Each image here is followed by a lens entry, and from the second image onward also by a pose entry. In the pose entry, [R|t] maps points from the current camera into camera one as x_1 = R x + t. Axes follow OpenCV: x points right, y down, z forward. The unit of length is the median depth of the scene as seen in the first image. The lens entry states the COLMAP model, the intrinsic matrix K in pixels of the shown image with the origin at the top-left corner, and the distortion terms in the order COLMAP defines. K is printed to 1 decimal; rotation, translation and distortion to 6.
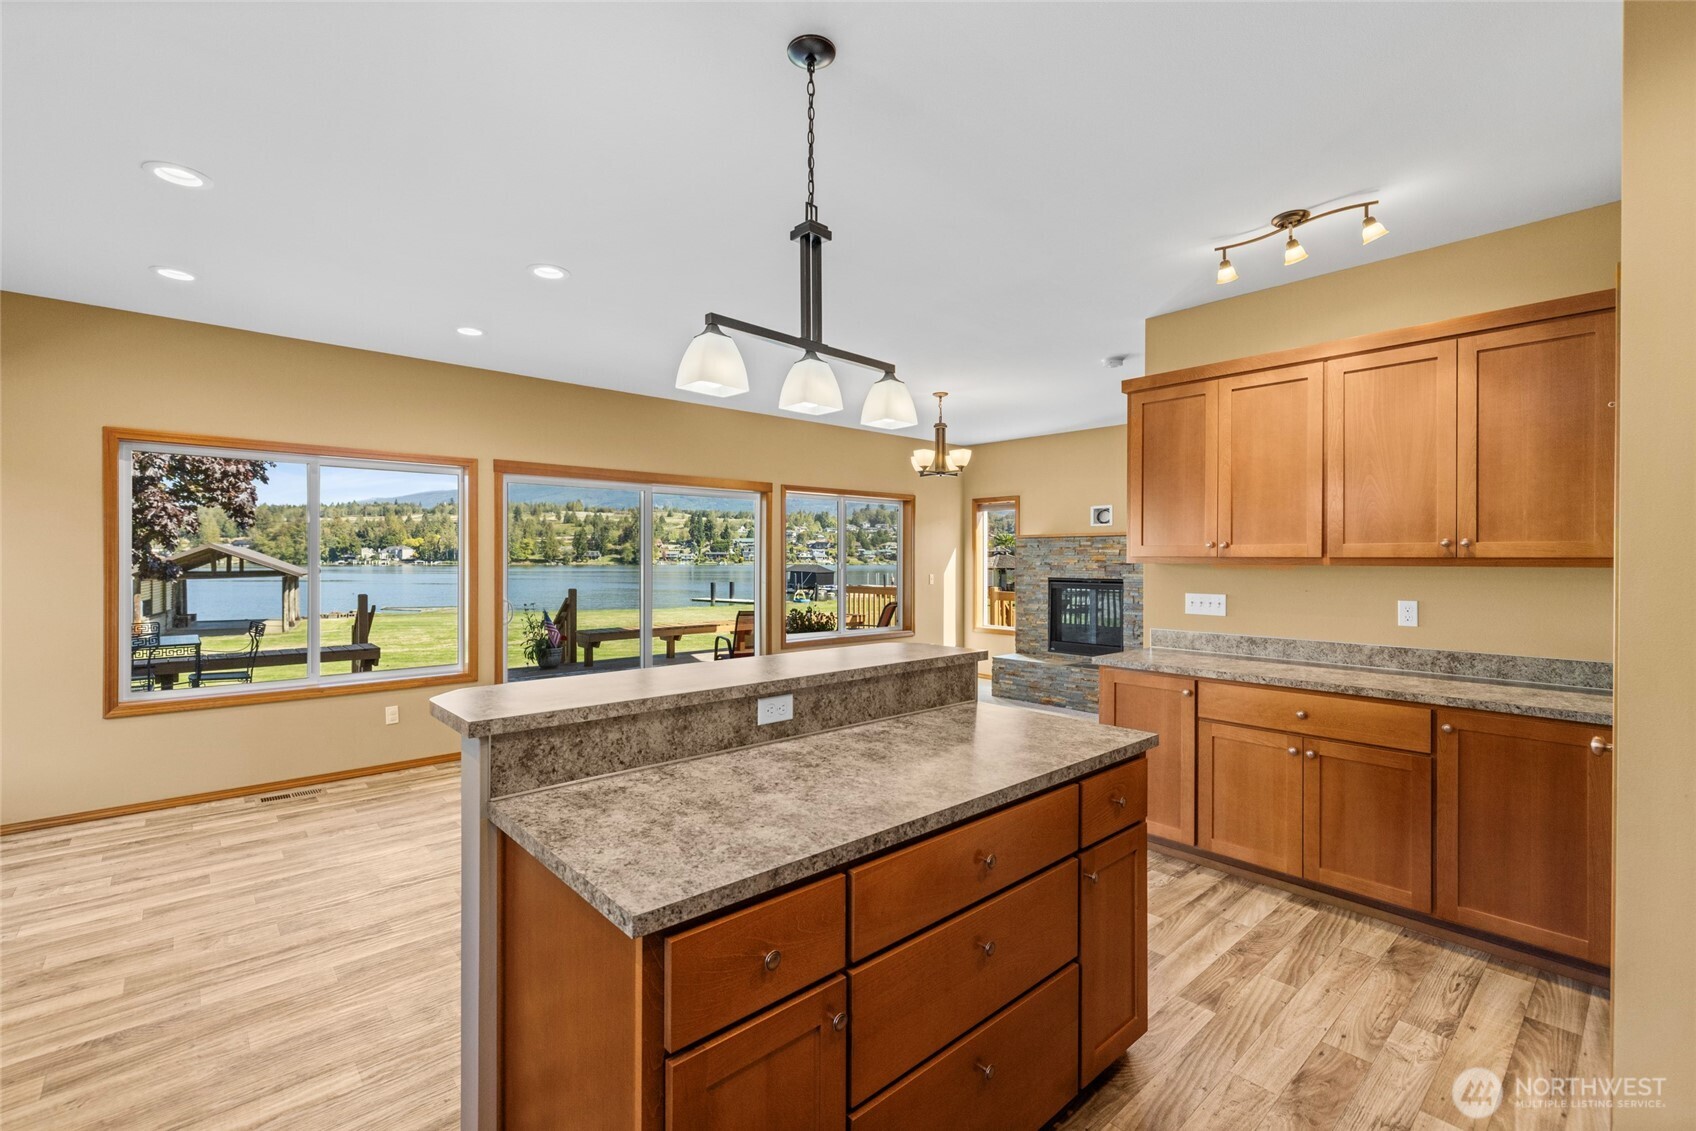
lens RADIAL K [[734.3, 0, 840.7], [0, 734.3, 559.7], [0, 0, 1]] dist [0.002124, 0.000295]
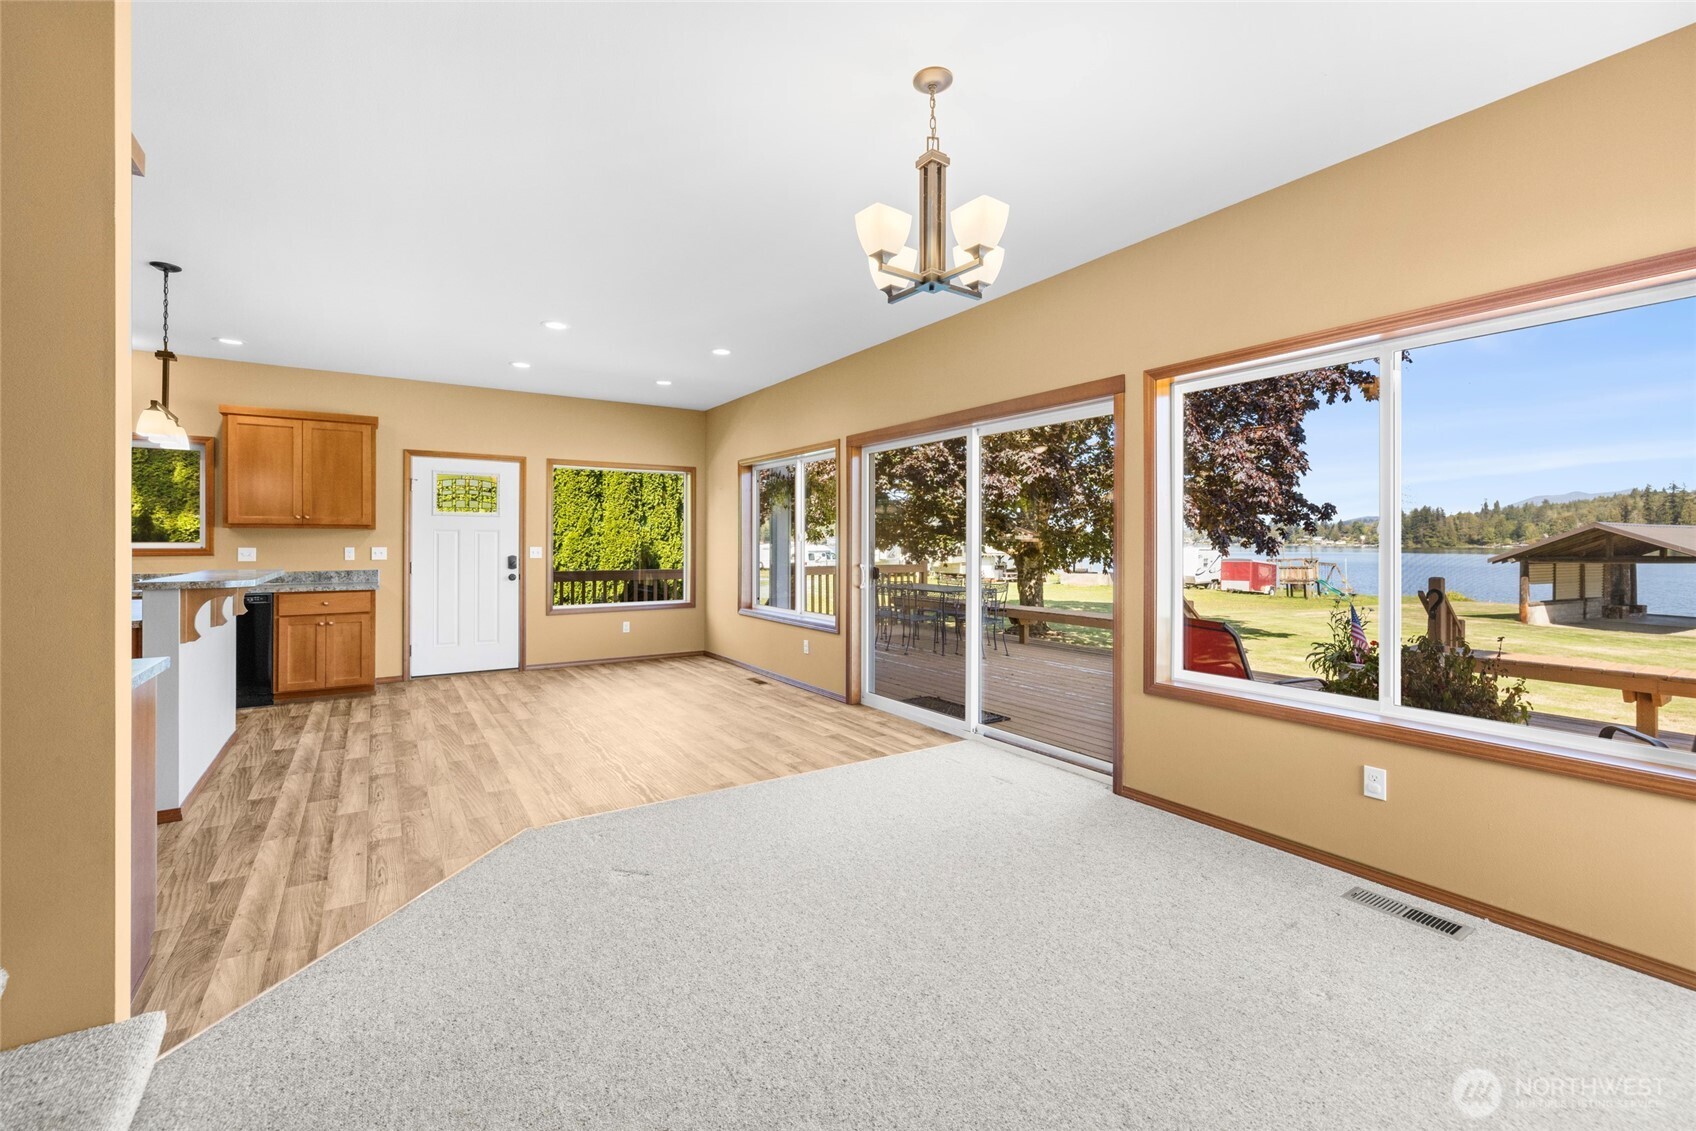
lens RADIAL K [[714.0, 0, 832.4], [0, 714.0, 541.0], [0, 0, 1]] dist [-0.000748, -0.000112]
pose [[-0.156683, -0.003478, -0.987643, 0.452175], [-0.003453, 0.999990, -0.002974, 0.018495], [0.987643, 0.002944, -0.156693, 0.877070]]
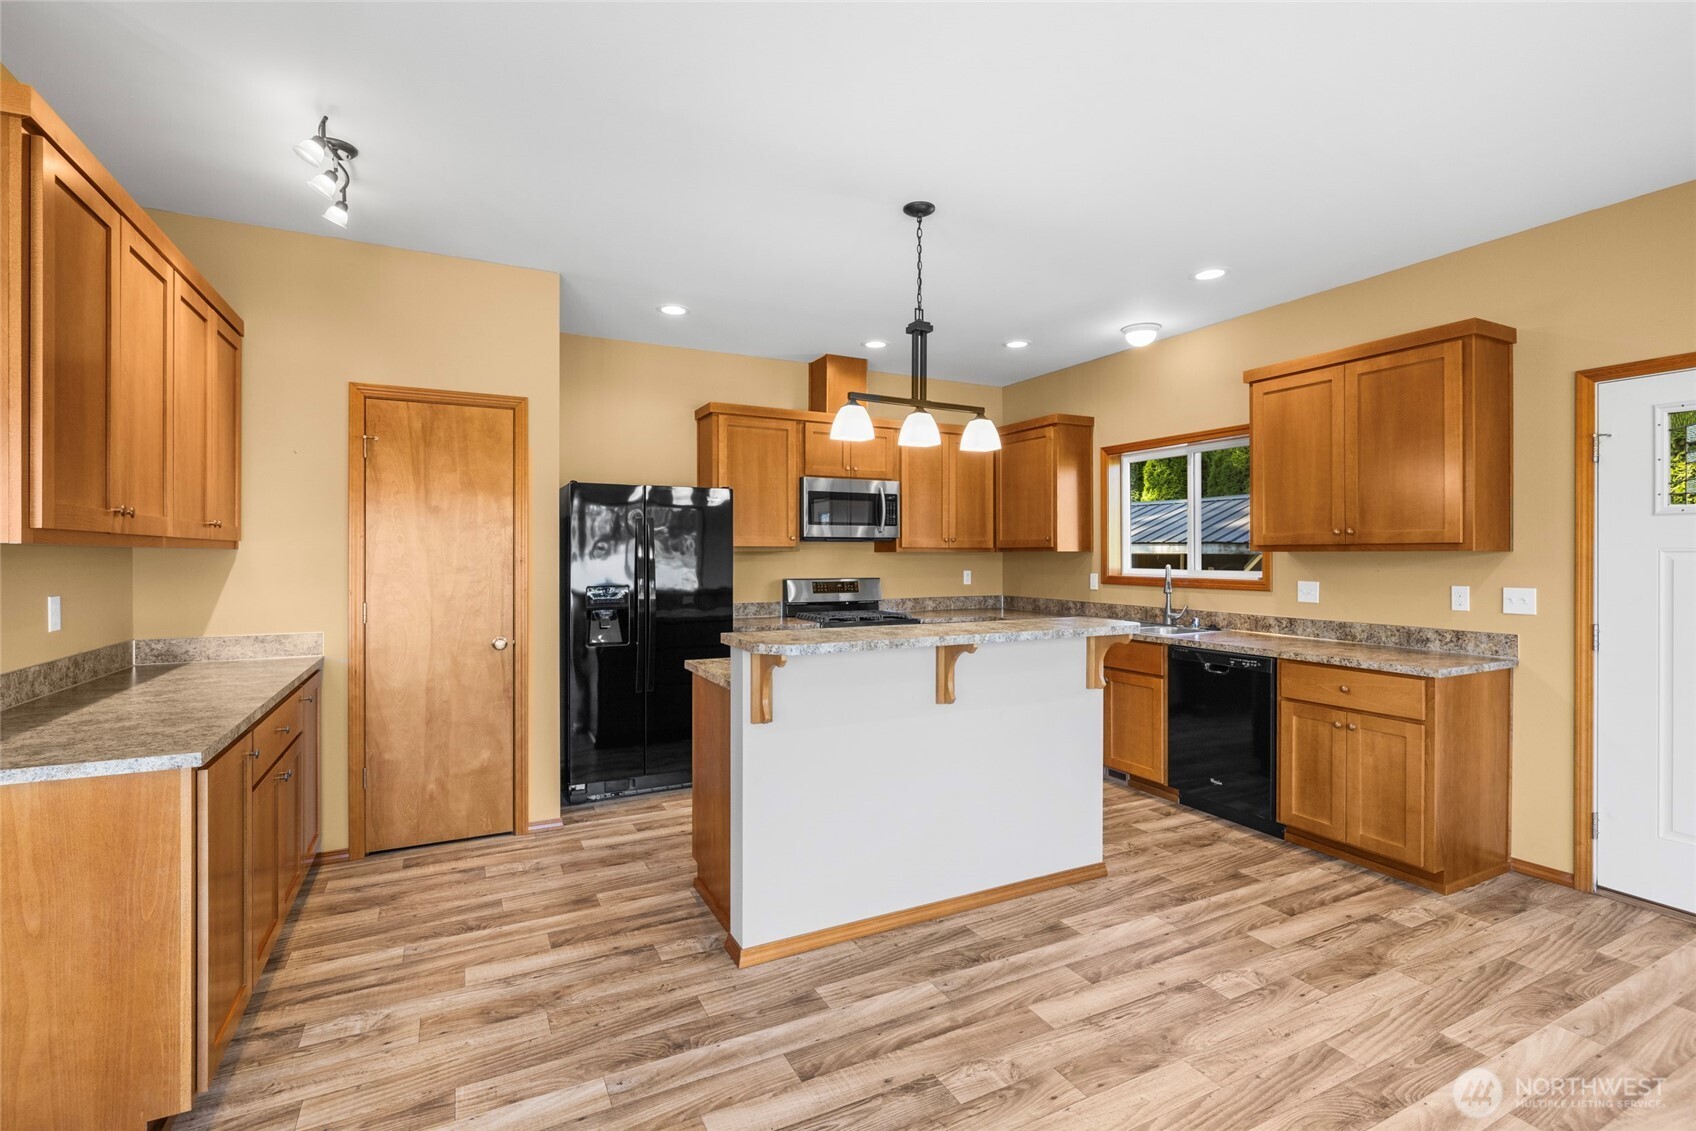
lens RADIAL K [[768.6, 0, 847.6], [0, 768.6, 553.3], [0, 0, 1]] dist [-0.004880, 0.000484]
pose [[-0.966598, -0.002722, 0.256283, -0.085714], [-0.002347, 0.999996, 0.001767, 0.004675], [-0.256287, 0.001106, -0.966600, 0.720552]]
